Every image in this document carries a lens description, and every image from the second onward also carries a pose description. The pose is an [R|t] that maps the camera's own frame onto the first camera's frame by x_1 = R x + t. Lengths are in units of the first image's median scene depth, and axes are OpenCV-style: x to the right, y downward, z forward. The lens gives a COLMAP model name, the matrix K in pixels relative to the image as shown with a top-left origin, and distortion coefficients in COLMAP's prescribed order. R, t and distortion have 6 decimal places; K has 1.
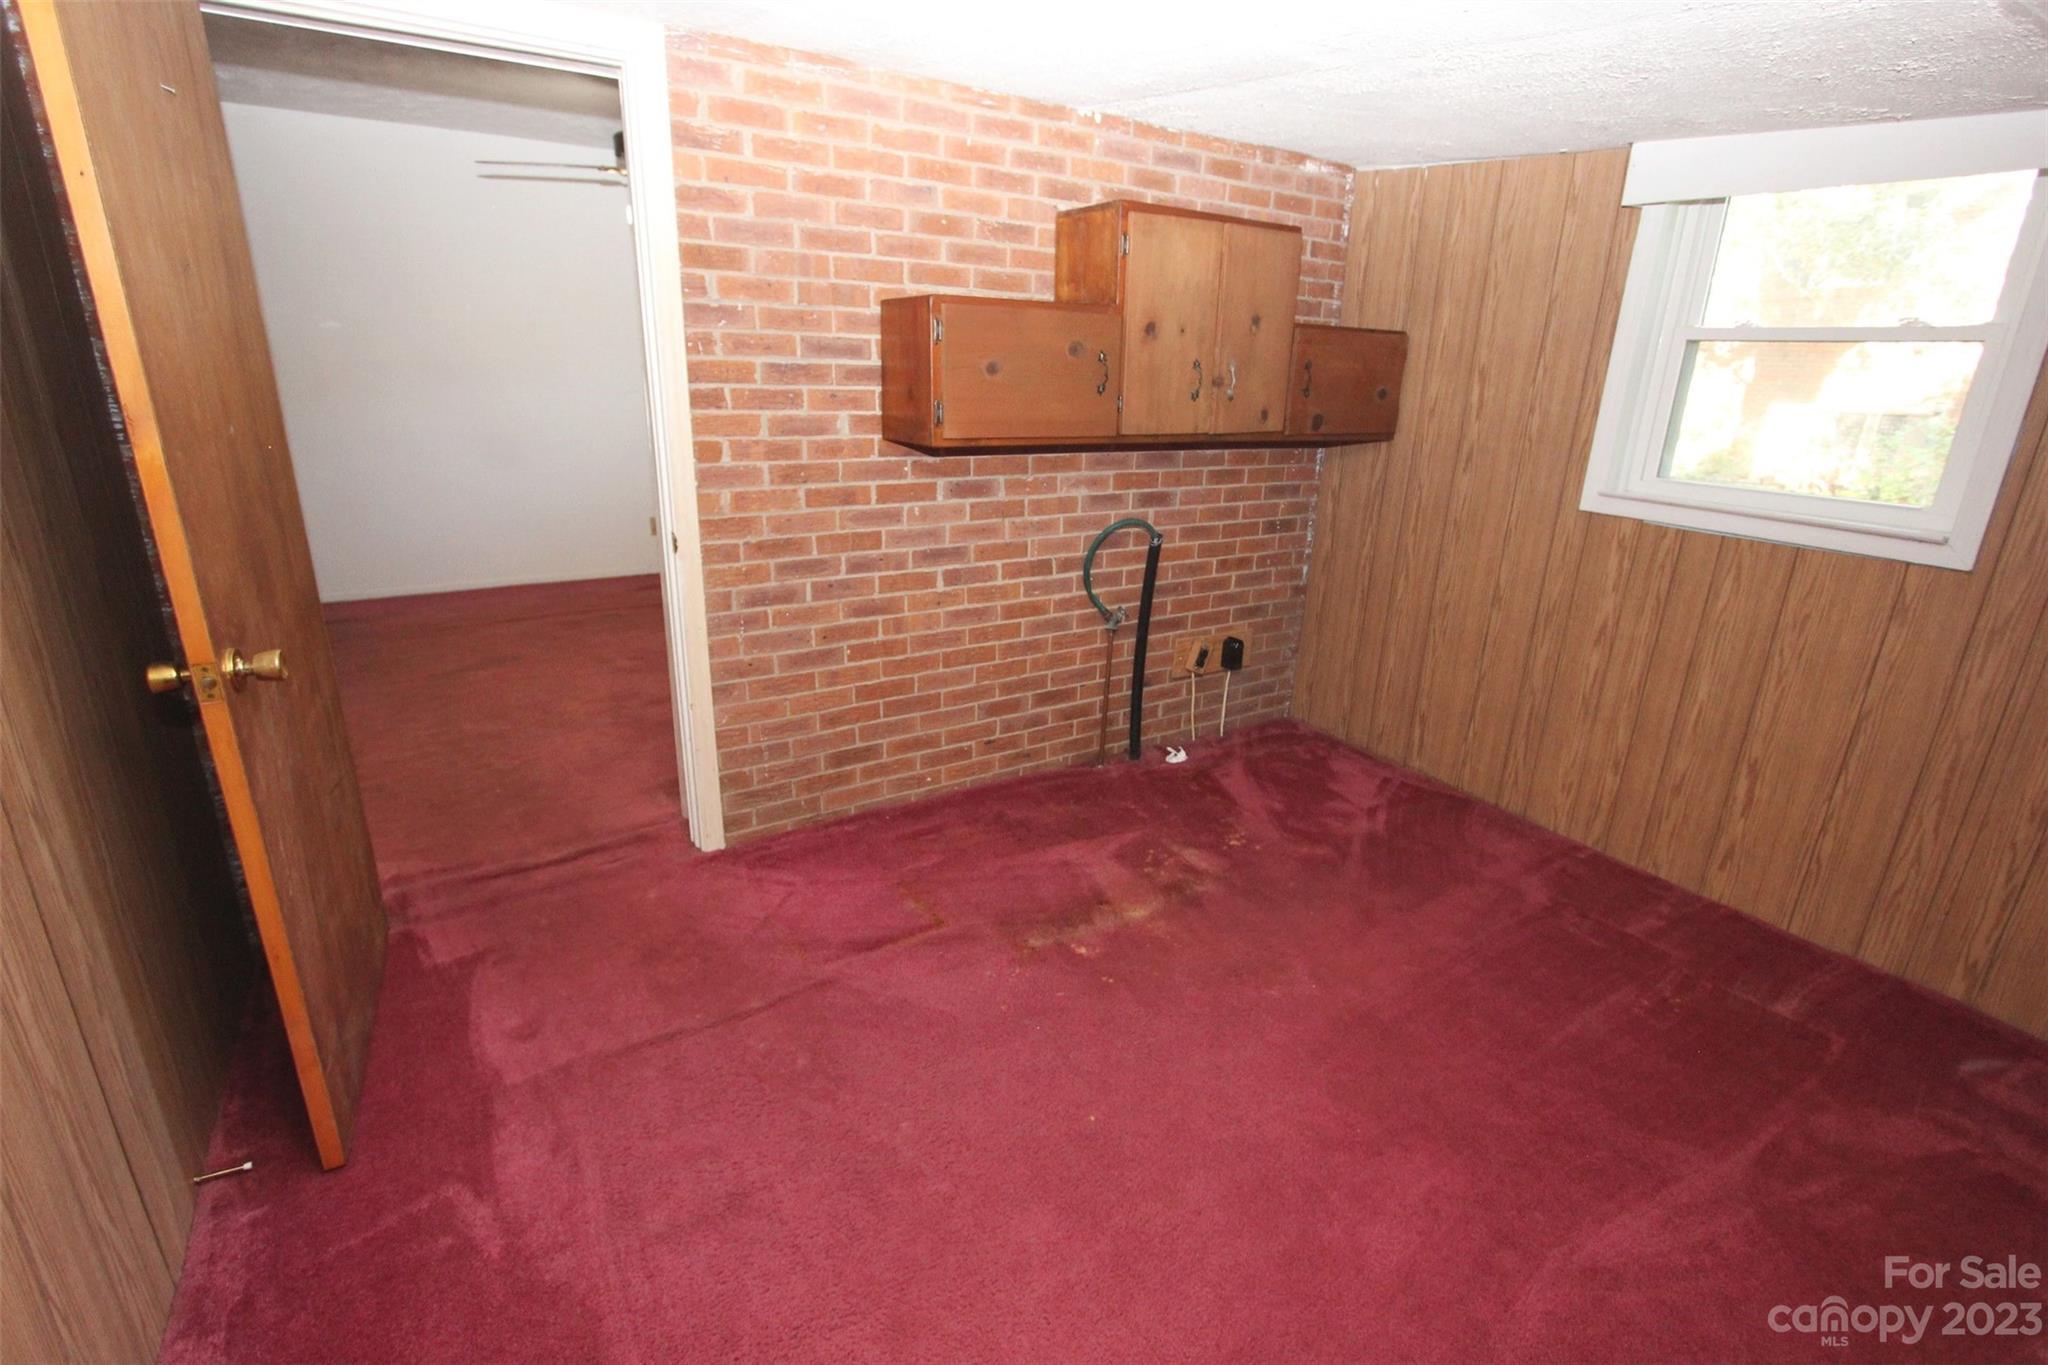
lens RADIAL K [[968.6, 0, 1031.2], [0, 968.6, 680.4], [0, 0, 1]] dist [-0.003492, -0.000670]
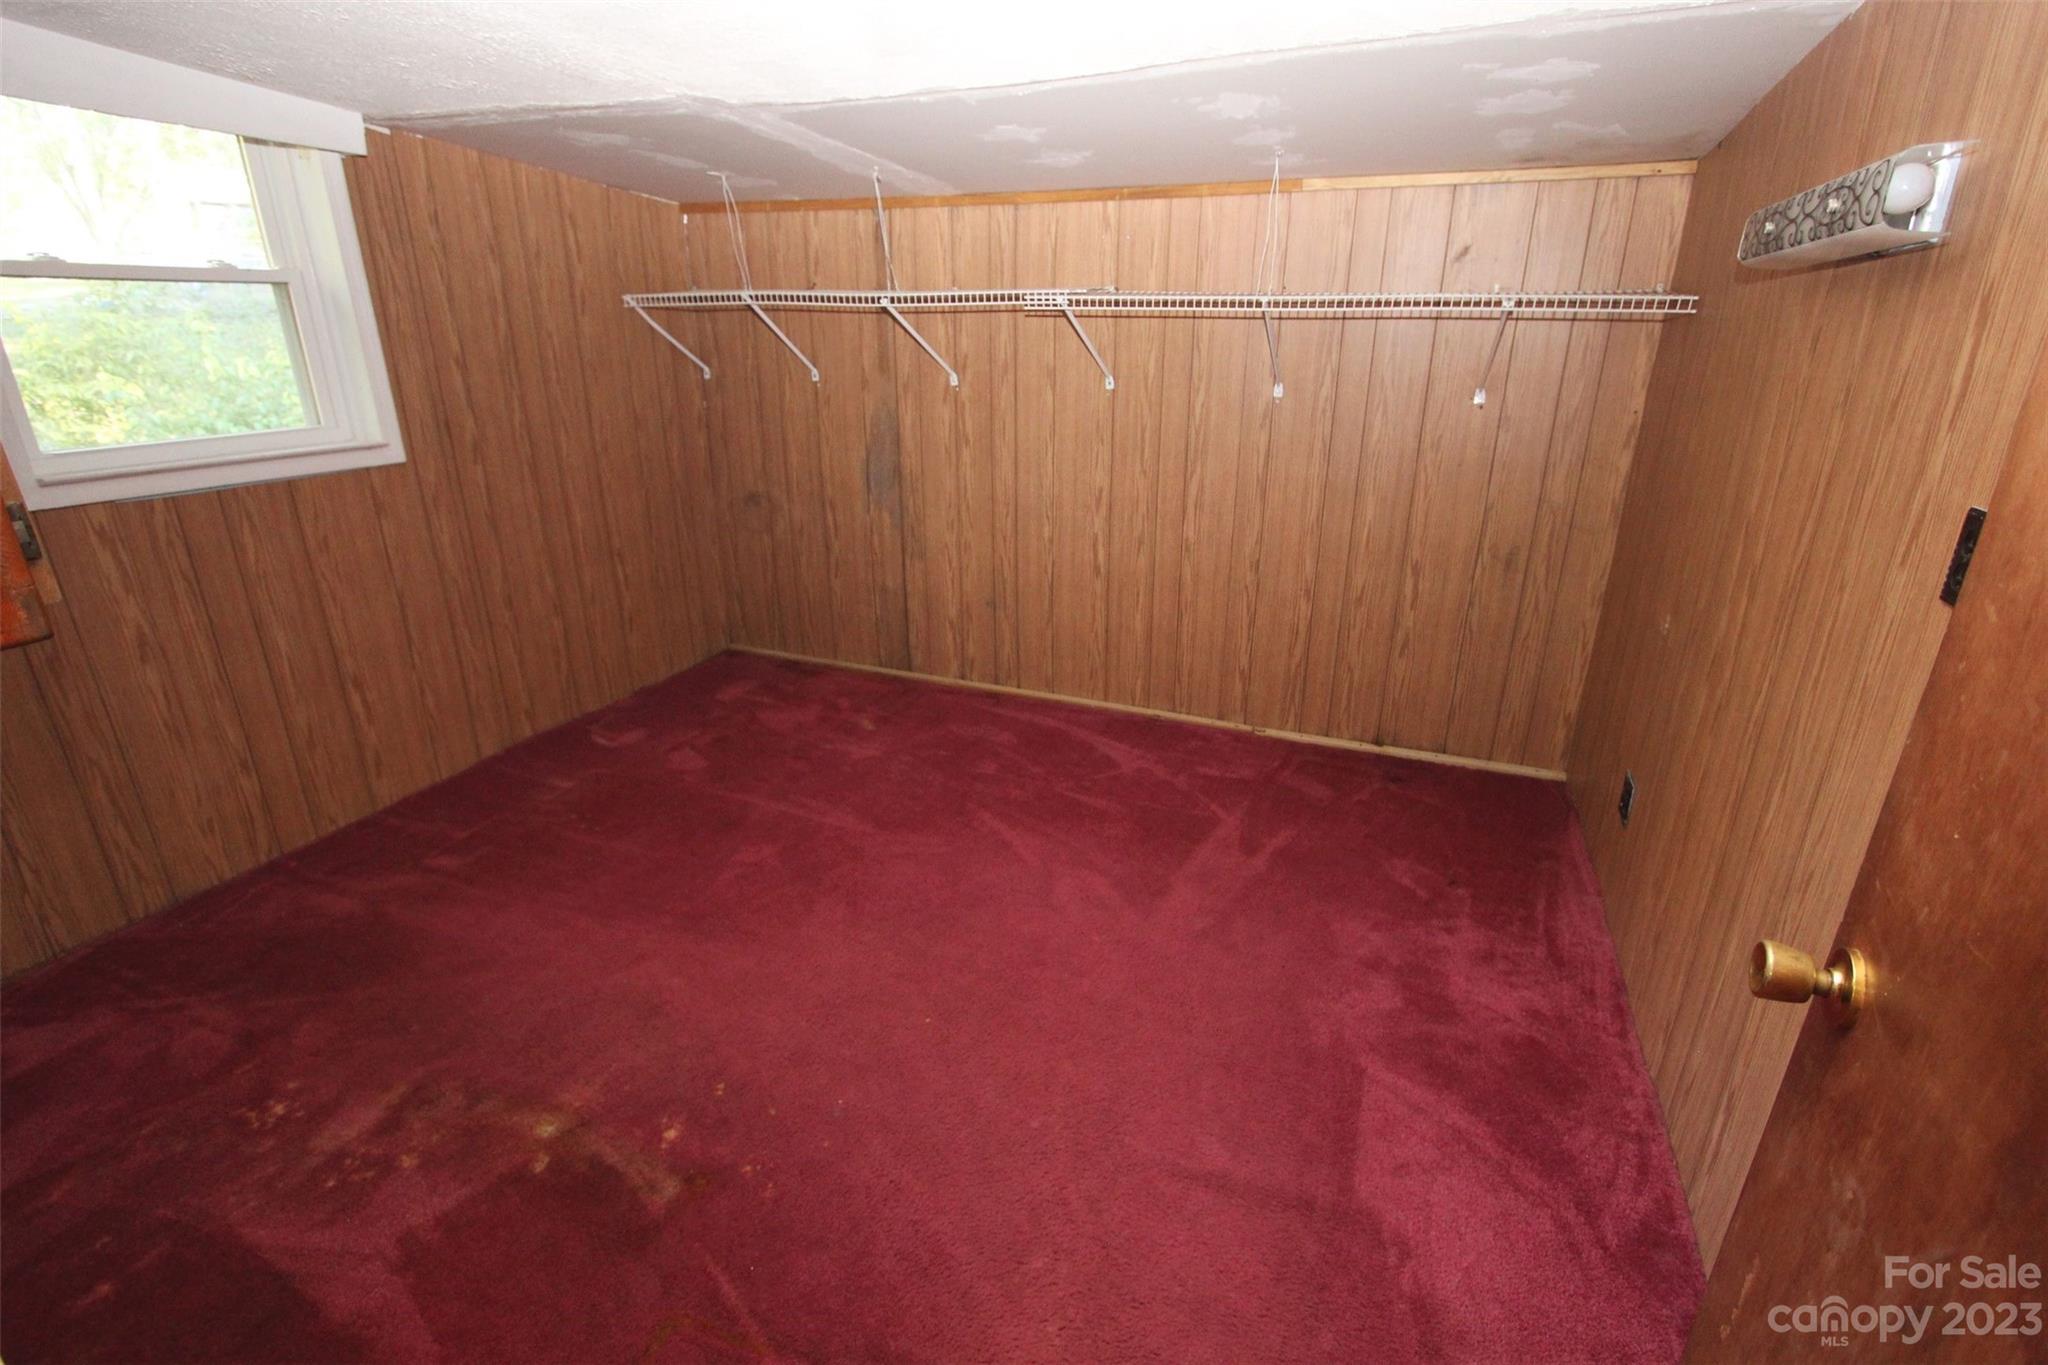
lens RADIAL K [[968.6, 0, 1029.8], [0, 968.6, 683.0], [0, 0, 1]] dist [-0.003492, -0.000670]
pose [[-0.599206, -0.307502, 0.739185, -0.520815], [0.236568, 0.814059, 0.530419, -0.309009], [-0.764844, 0.492698, -0.415044, 0.875574]]
